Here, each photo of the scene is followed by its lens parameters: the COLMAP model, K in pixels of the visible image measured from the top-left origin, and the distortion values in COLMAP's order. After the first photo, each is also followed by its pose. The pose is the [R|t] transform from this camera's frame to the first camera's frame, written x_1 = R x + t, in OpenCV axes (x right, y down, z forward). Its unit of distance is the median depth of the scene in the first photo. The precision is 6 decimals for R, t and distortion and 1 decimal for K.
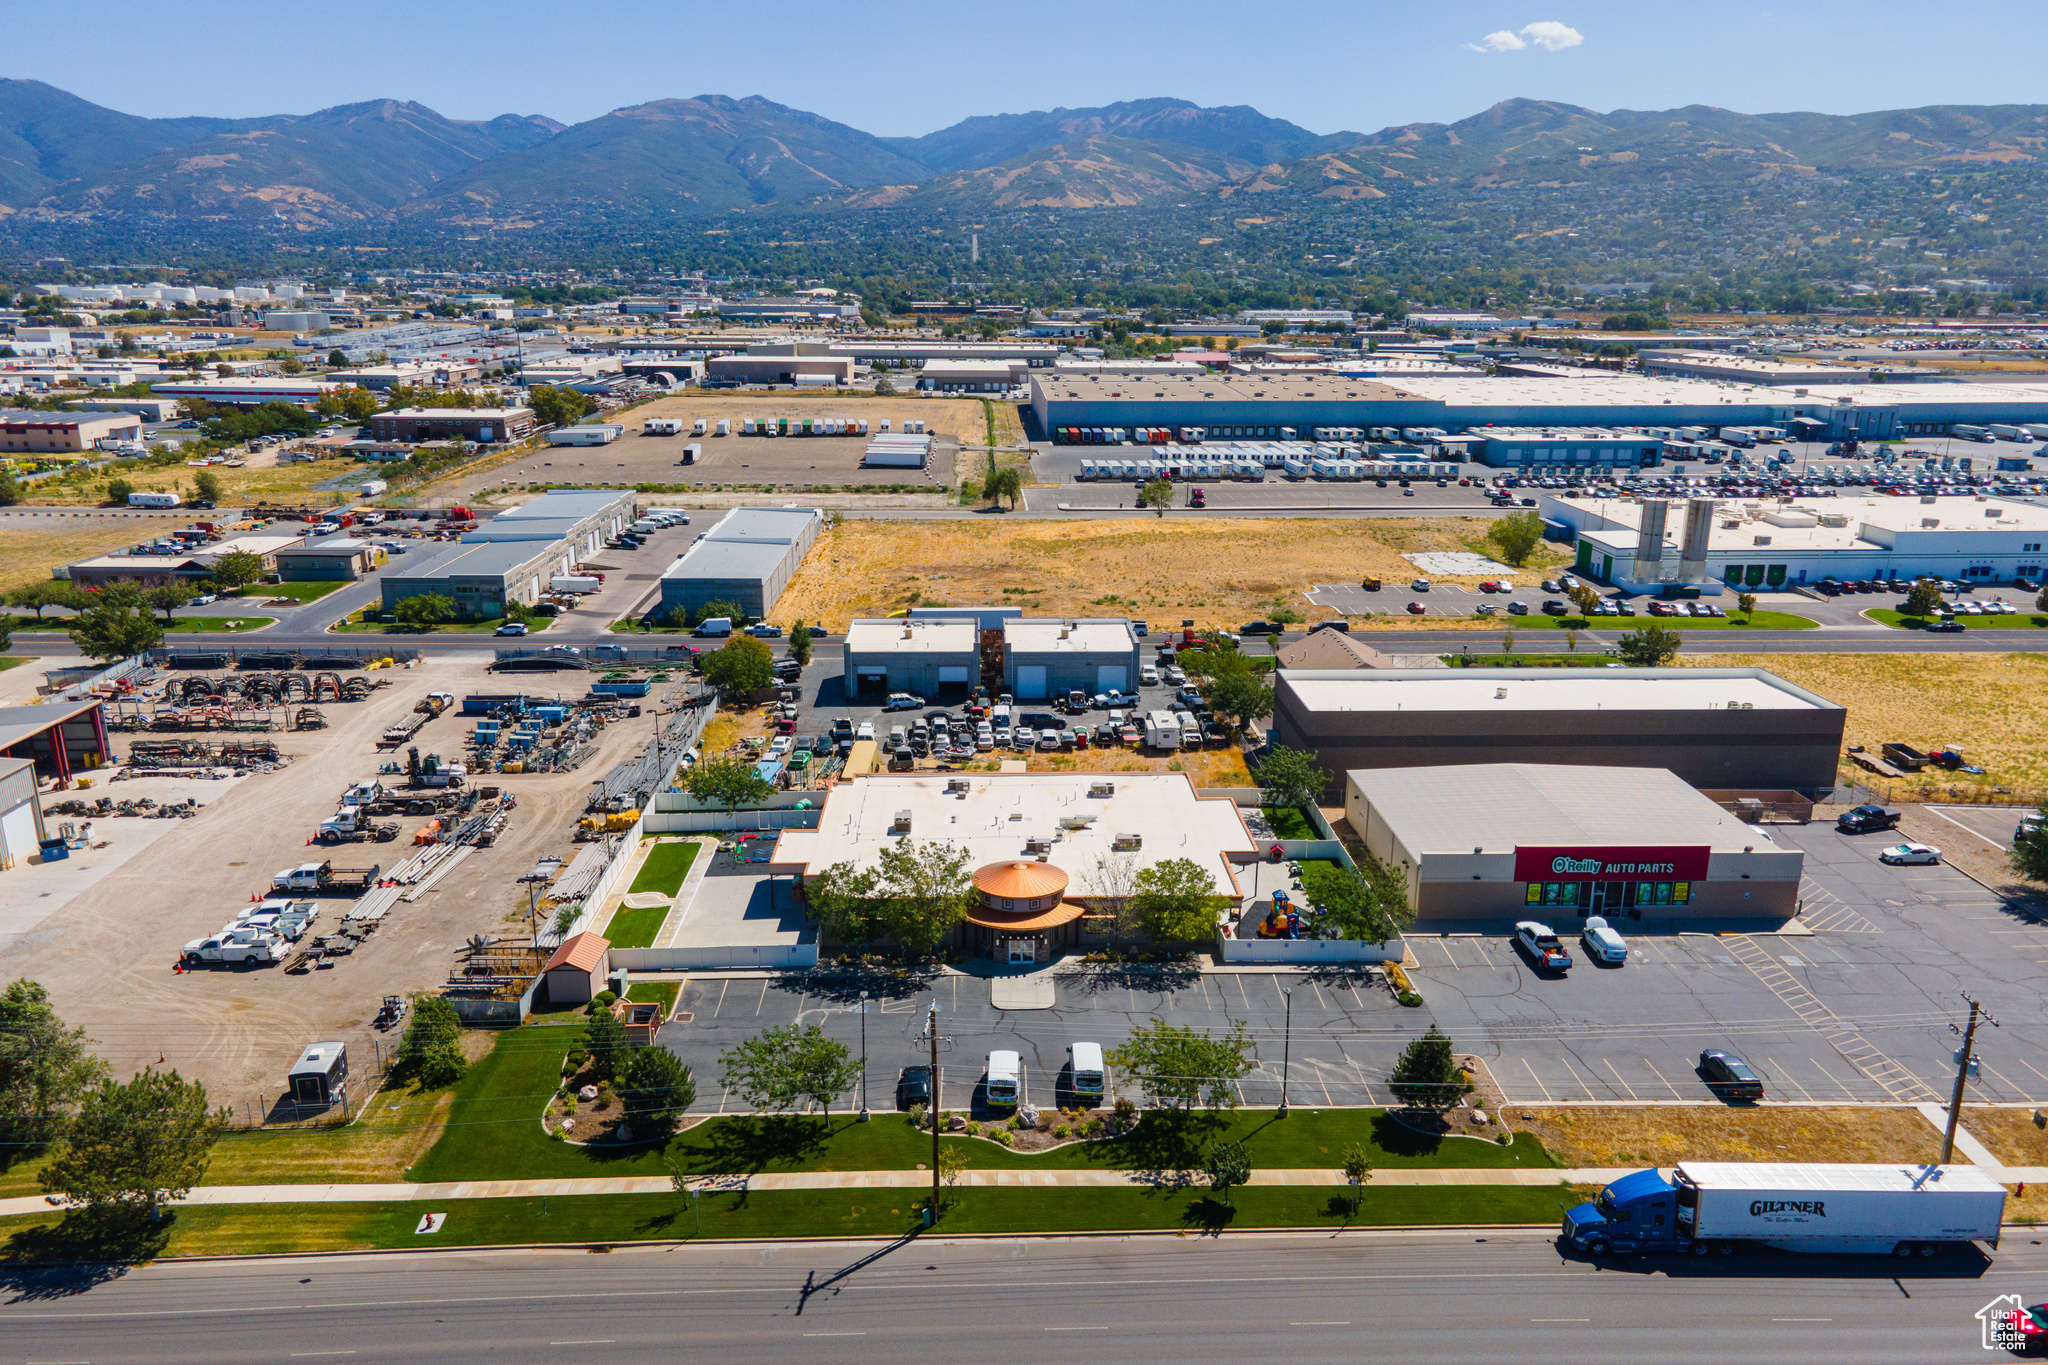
lens RADIAL K [[1491.8, 0, 1023.6], [0, 1491.8, 694.6], [0, 0, 1]] dist [0.034914, 0.004746]
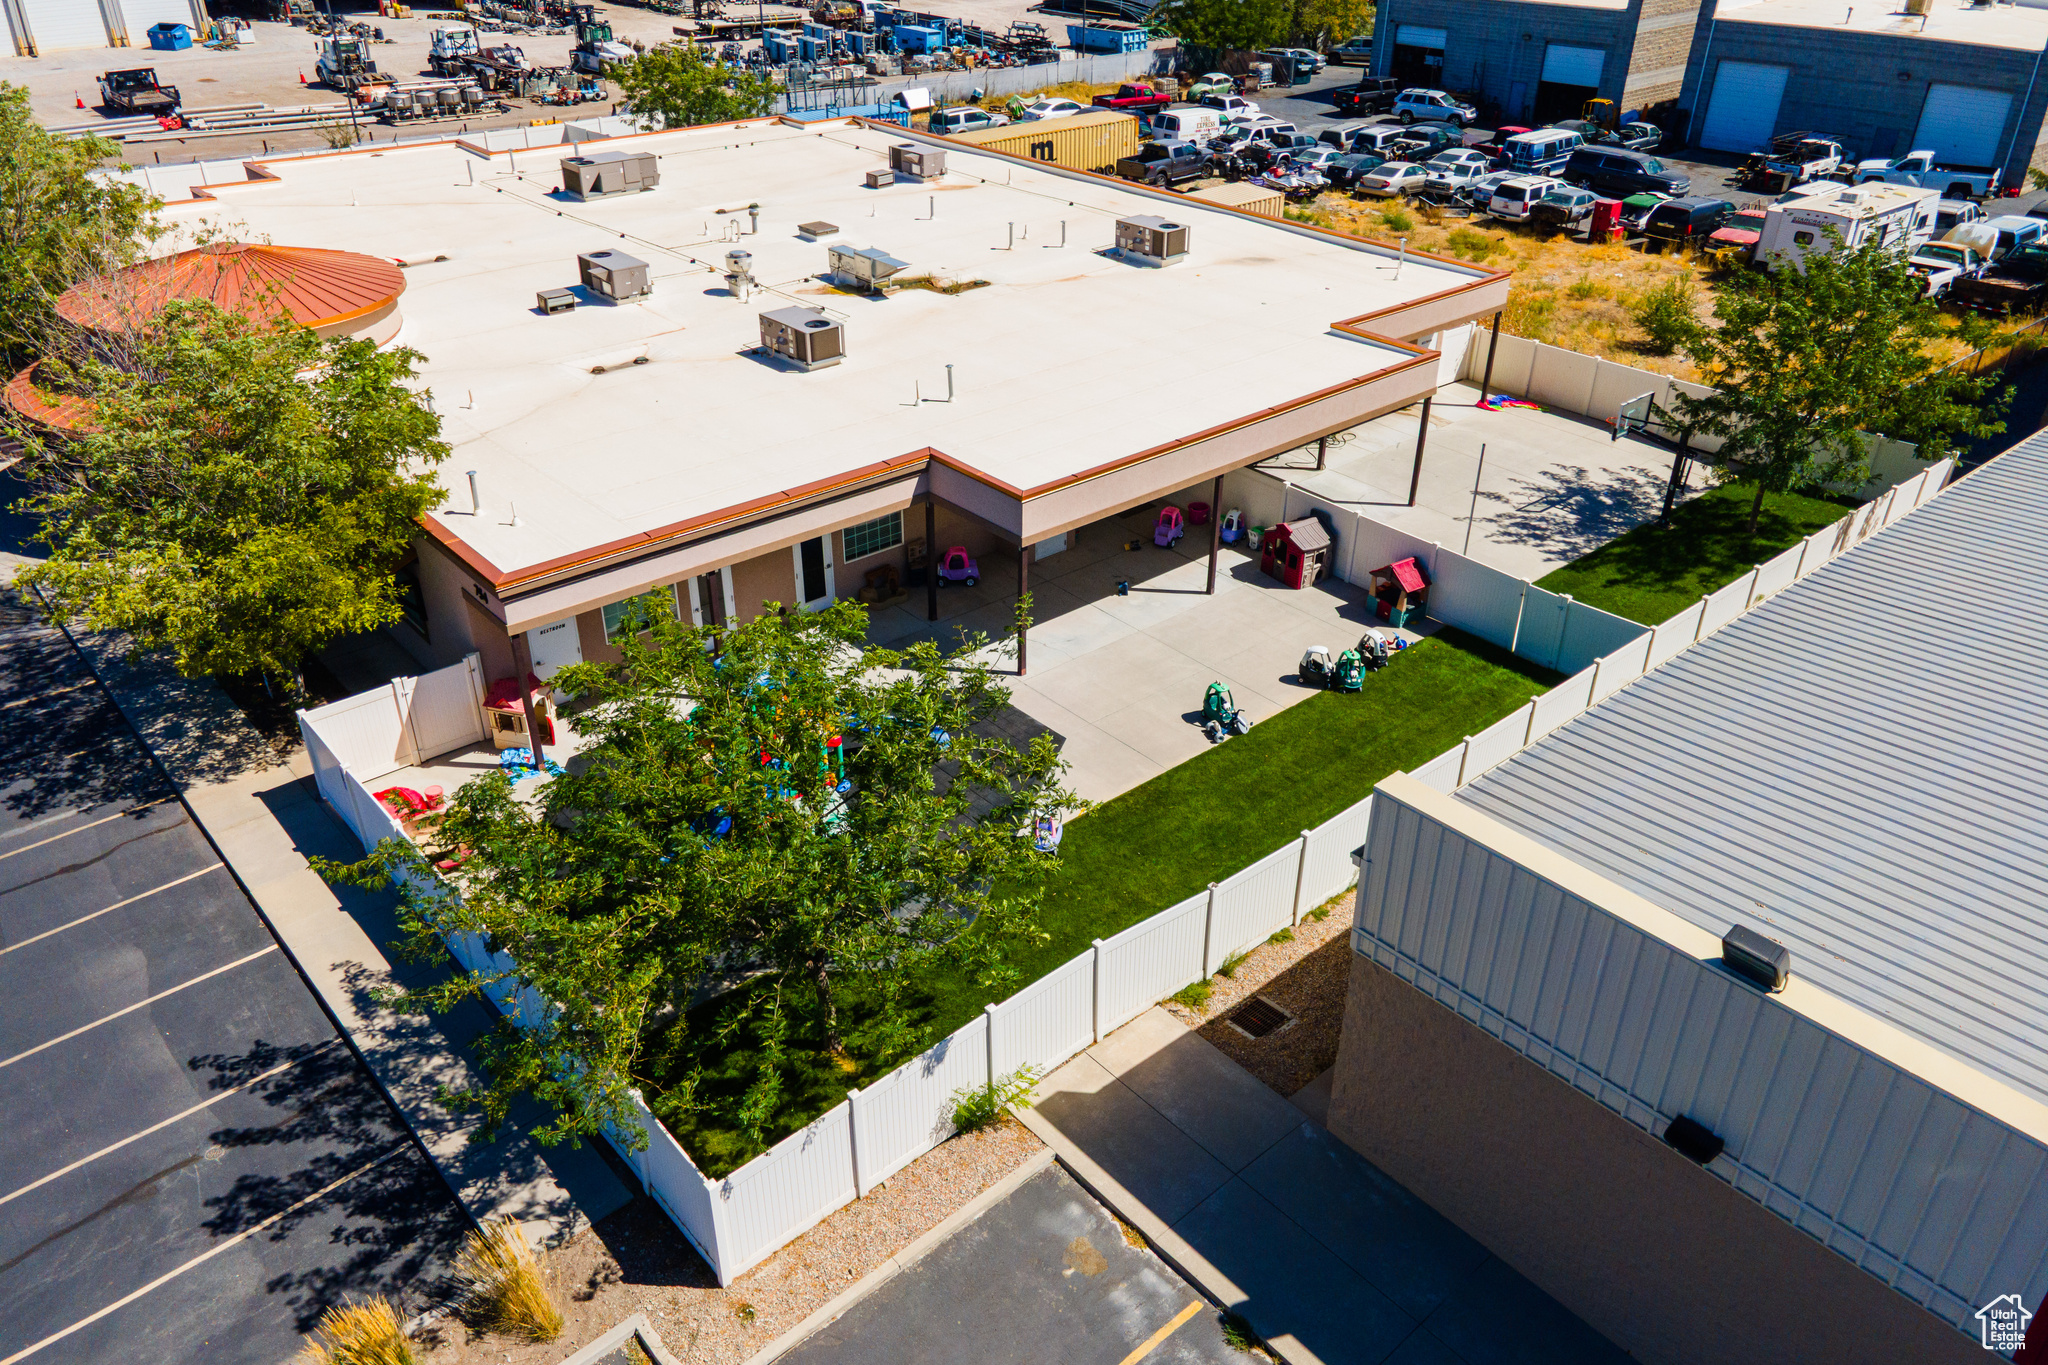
lens RADIAL K [[1491.8, 0, 1023.6], [0, 1491.8, 694.6], [0, 0, 1]] dist [0.034914, 0.004746]
pose [[0.633514, 0.394123, -0.665829, 0.242229], [-0.206320, 0.915433, 0.345564, 0.039400], [0.745716, -0.081546, 0.661255, 0.629071]]
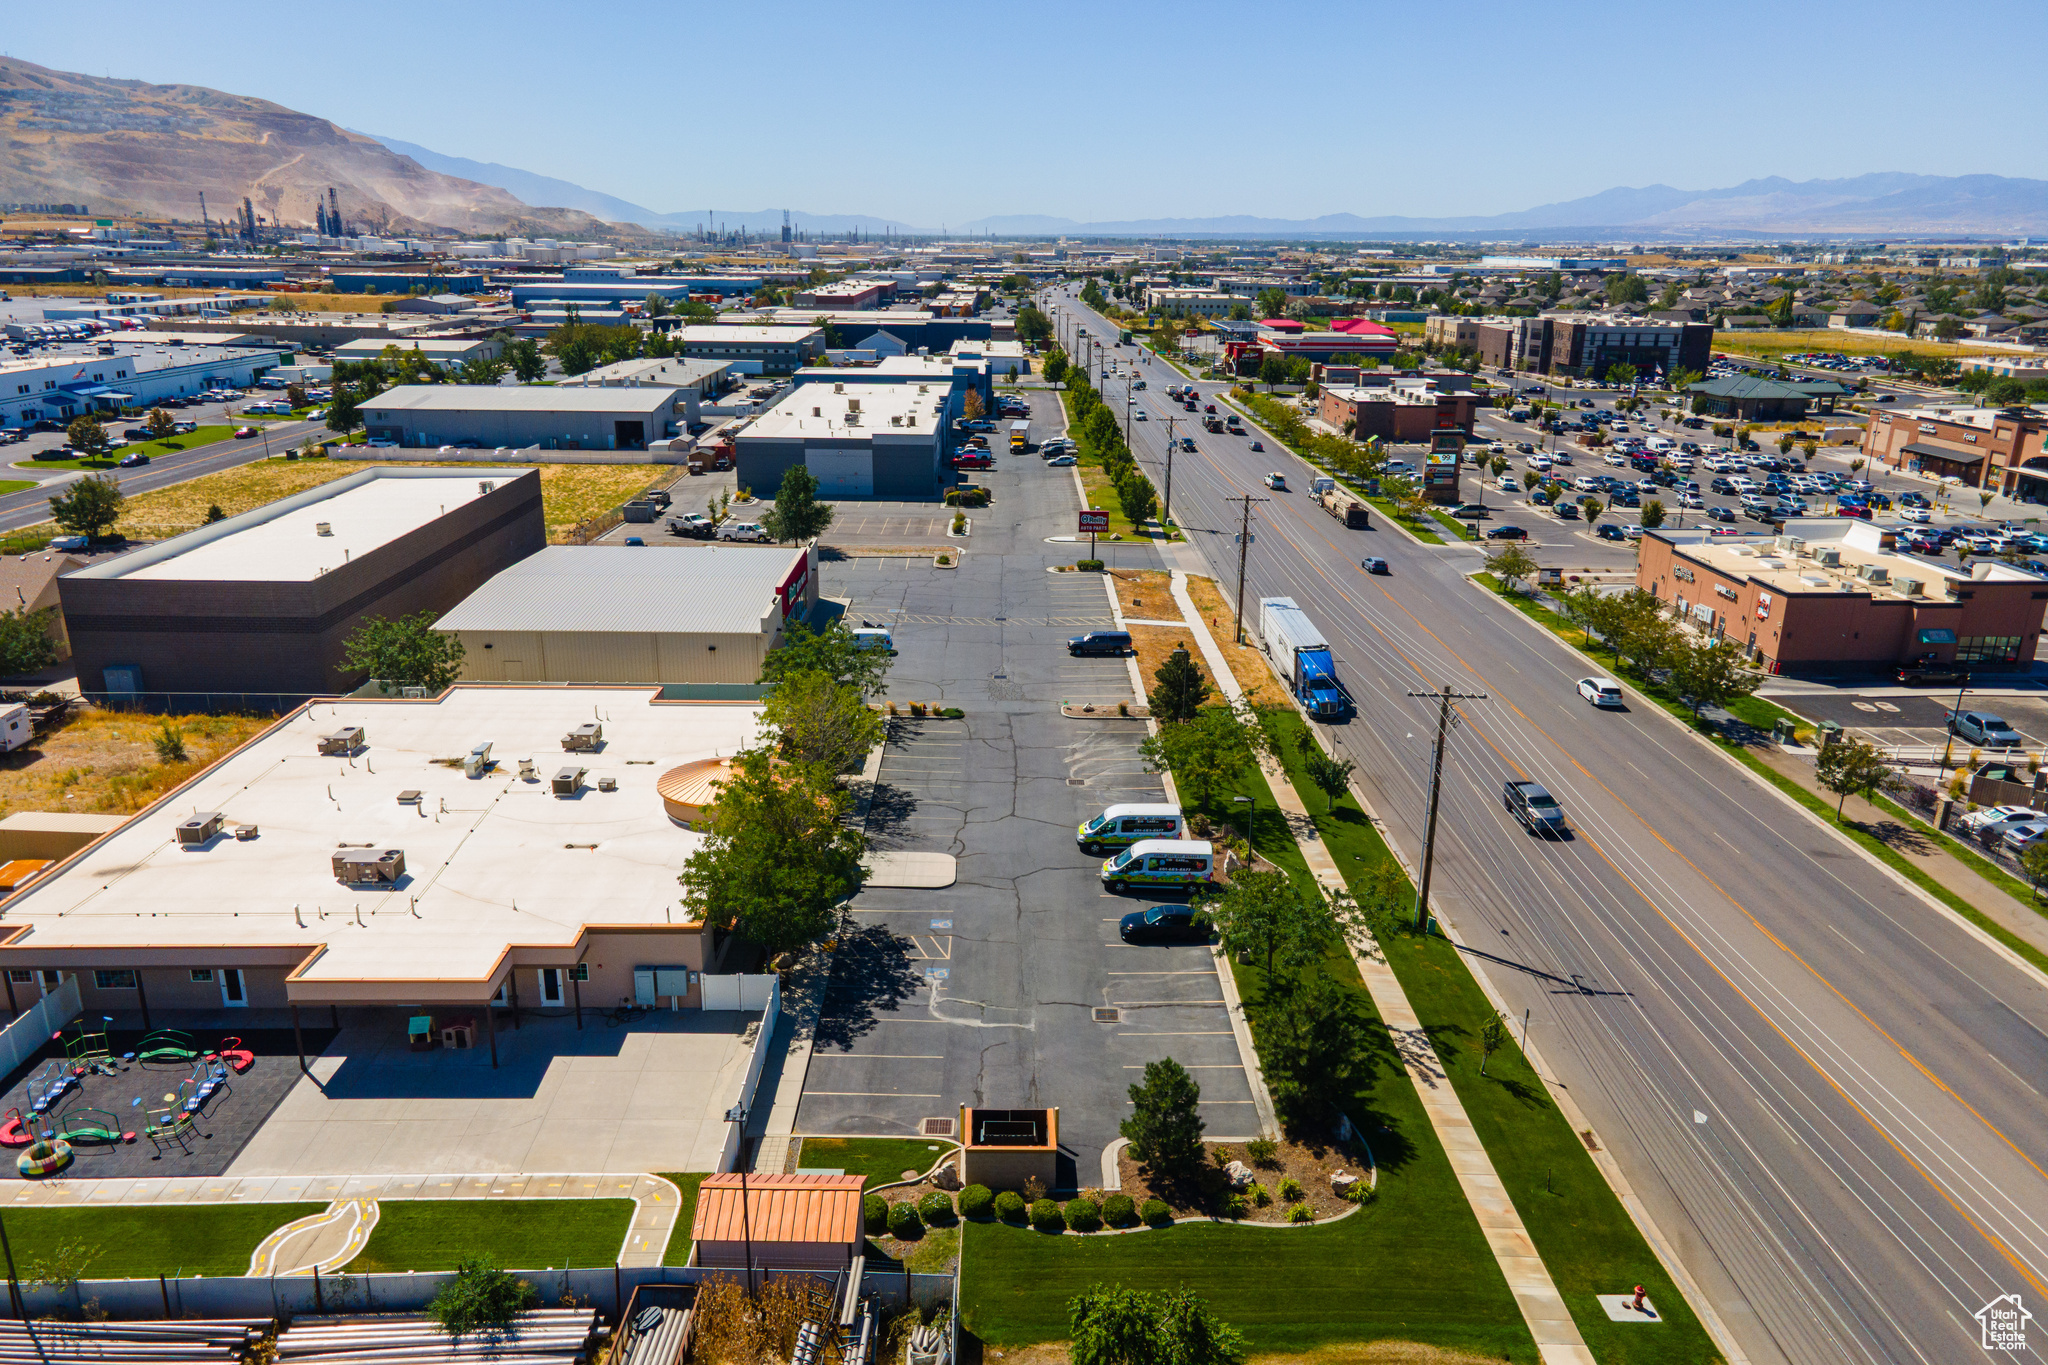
lens RADIAL K [[1491.8, 0, 1023.6], [0, 1491.8, 694.6], [0, 0, 1]] dist [0.034914, 0.004746]
pose [[0.014768, -0.296663, 0.954868, -0.444096], [0.252488, 0.925131, 0.283519, -0.050266], [-0.967487, 0.236905, 0.088567, 0.557855]]
